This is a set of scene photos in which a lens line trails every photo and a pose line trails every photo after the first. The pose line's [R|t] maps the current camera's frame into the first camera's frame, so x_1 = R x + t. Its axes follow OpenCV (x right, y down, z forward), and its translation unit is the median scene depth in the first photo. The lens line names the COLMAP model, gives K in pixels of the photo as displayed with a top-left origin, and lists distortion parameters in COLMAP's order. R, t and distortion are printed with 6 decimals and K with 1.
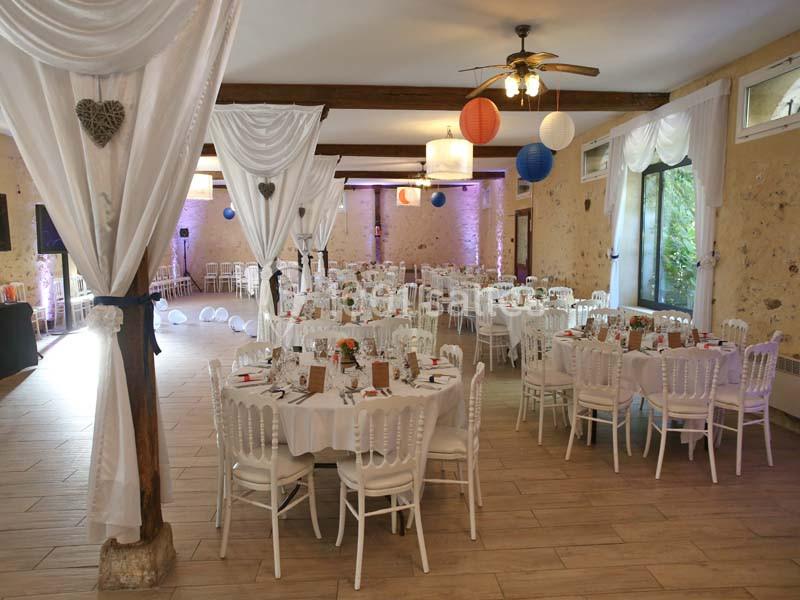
lens RADIAL K [[628.4, 0, 406.6], [0, 628.4, 314.6], [0, 0, 1]] dist [-0.003145, 0.000347]
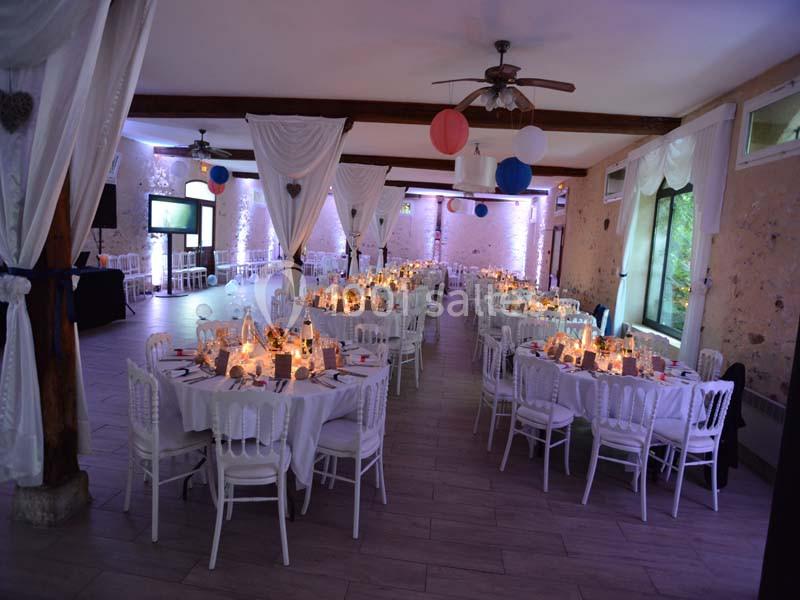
lens RADIAL K [[514.9, 0, 400.0], [0, 514.9, 300.0], [0, 0, 1]] dist [-0.029845, 0.000457]
pose [[0.974027, 0.099648, -0.203325, 0.187722], [-0.101154, 0.994866, 0.002995, -0.020999], [0.202580, 0.017650, 0.979107, 0.124572]]
